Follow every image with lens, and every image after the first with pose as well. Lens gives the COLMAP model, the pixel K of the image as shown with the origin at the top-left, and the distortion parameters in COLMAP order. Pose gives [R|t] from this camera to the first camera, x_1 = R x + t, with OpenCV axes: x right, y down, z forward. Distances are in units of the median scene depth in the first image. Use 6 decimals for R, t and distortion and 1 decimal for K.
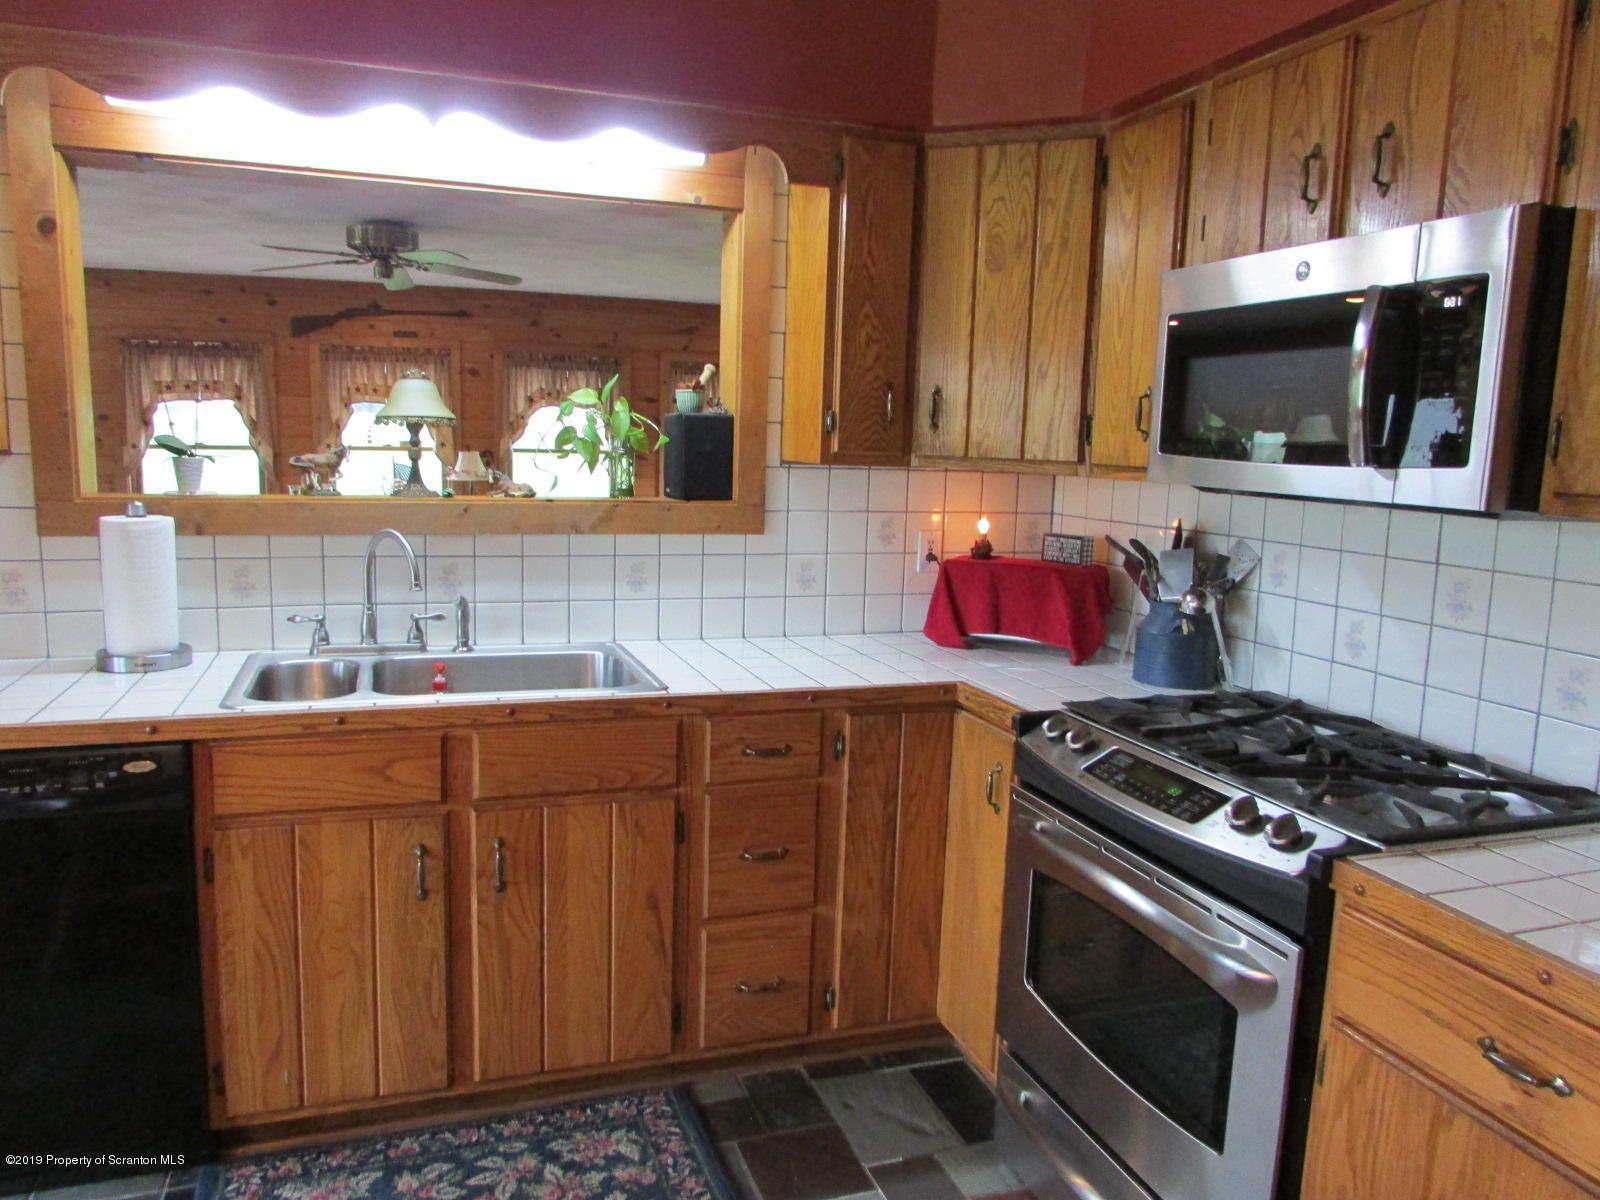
lens RADIAL K [[1147.5, 0, 804.5], [0, 1147.5, 595.8], [0, 0, 1]] dist [-0.007041, -0.002630]
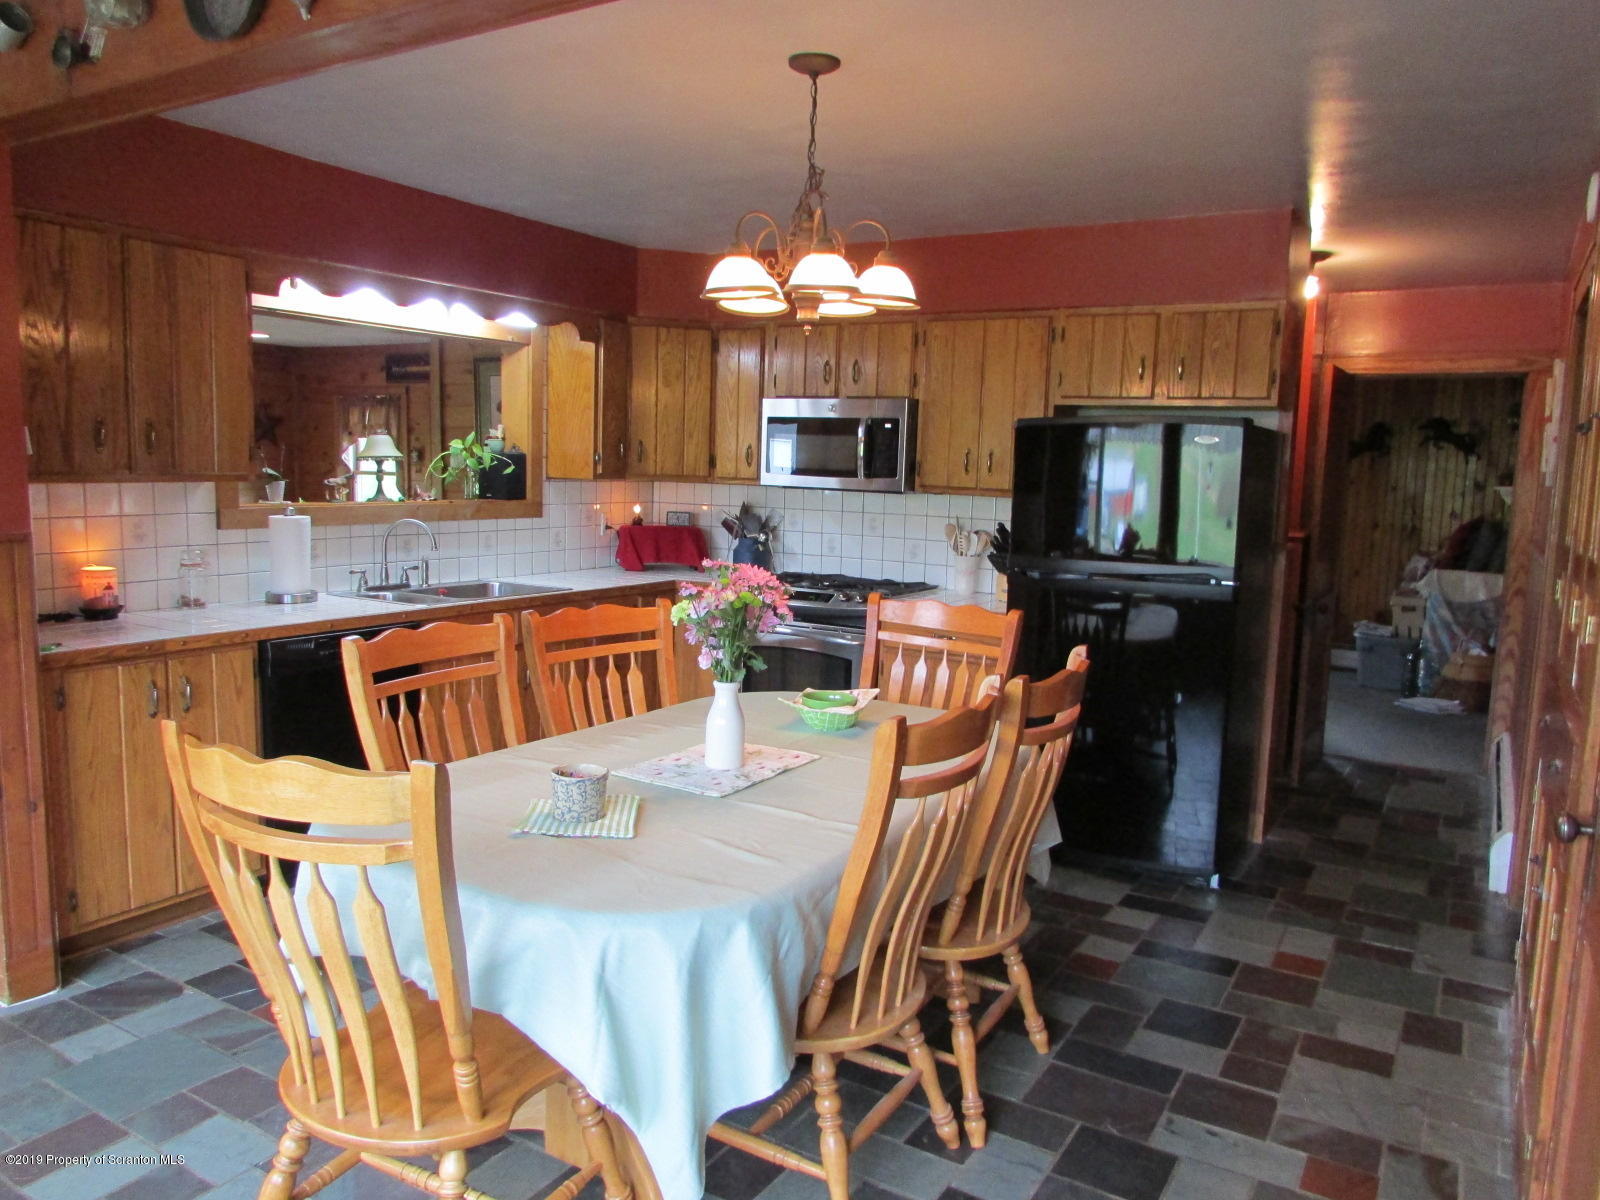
lens RADIAL K [[1147.5, 0, 795.9], [0, 1147.5, 602.1], [0, 0, 1]] dist [-0.007041, -0.002630]
pose [[0.782534, -0.083990, 0.616916, -0.352729], [0.081390, 0.996156, 0.032381, 0.022937], [-0.617265, 0.024871, 0.786362, -0.286751]]
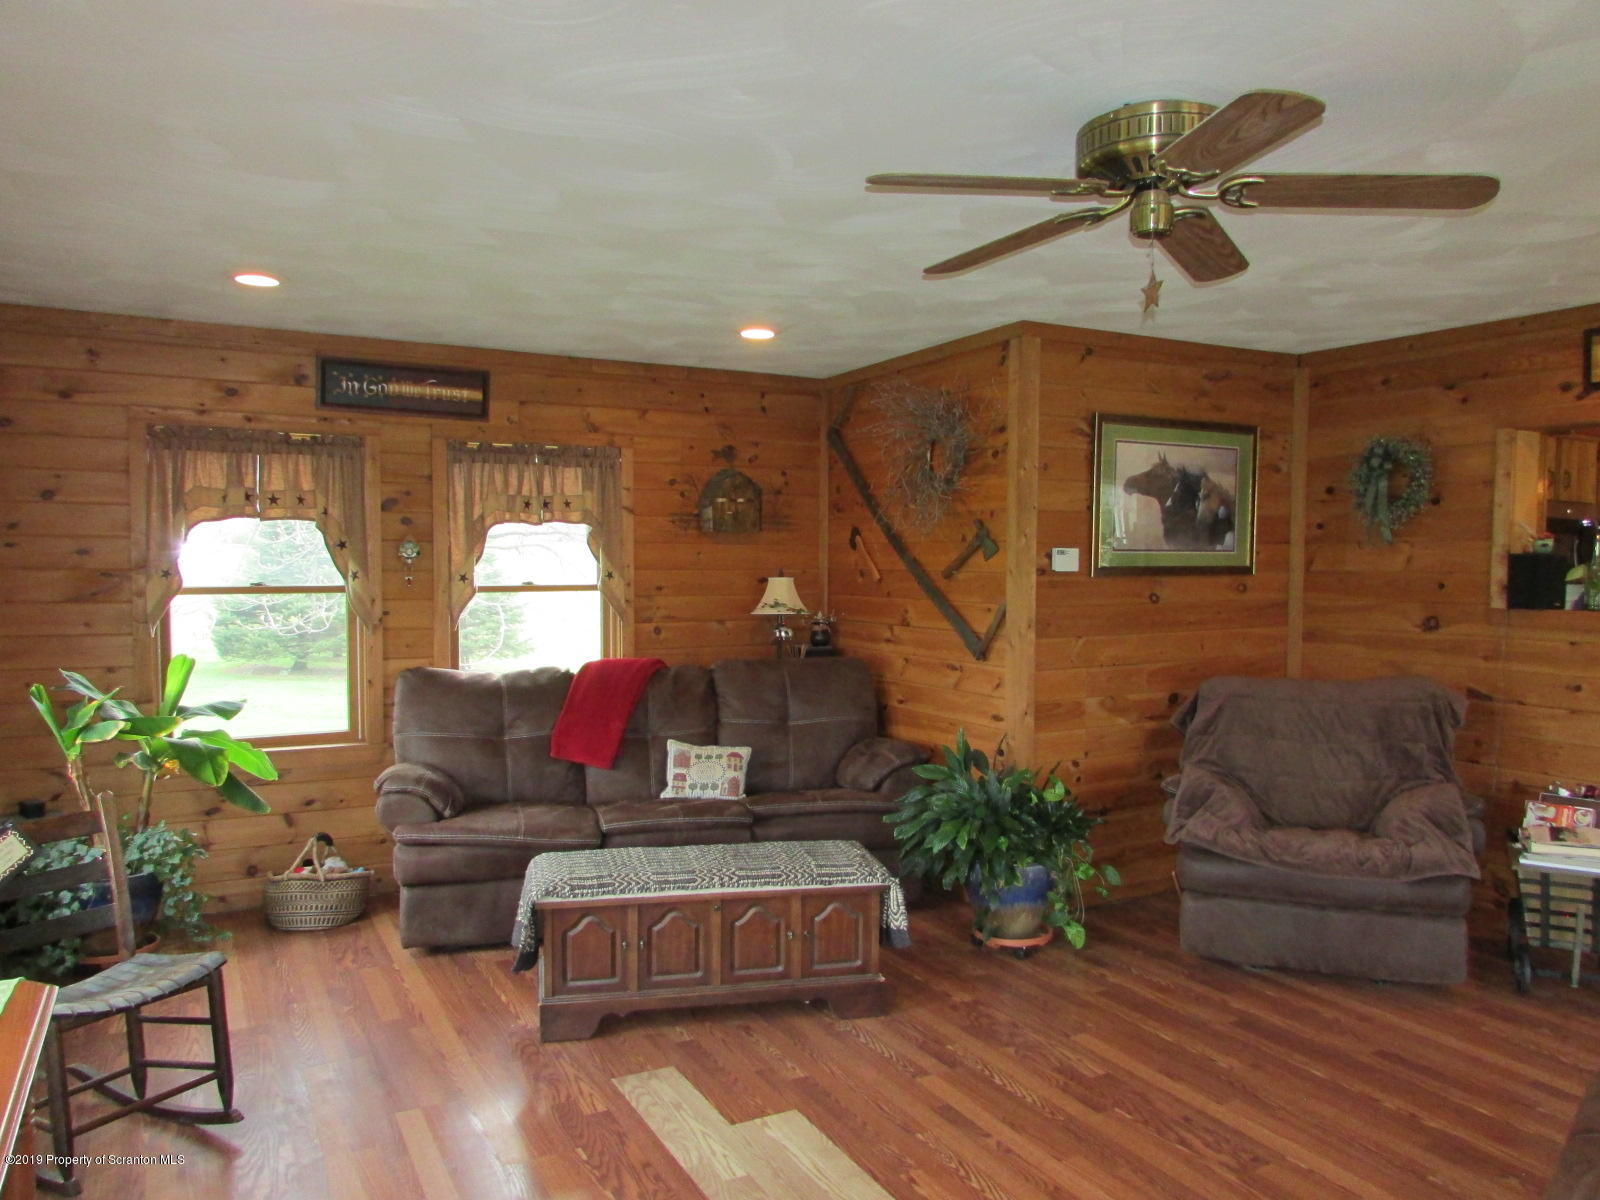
lens RADIAL K [[1147.5, 0, 801.3], [0, 1147.5, 605.7], [0, 0, 1]] dist [-0.007041, -0.002630]
pose [[-0.140468, -0.074510, 0.987278, -0.594077], [0.122273, 0.988225, 0.091978, -0.144301], [-0.982506, 0.133638, -0.129704, 0.900803]]
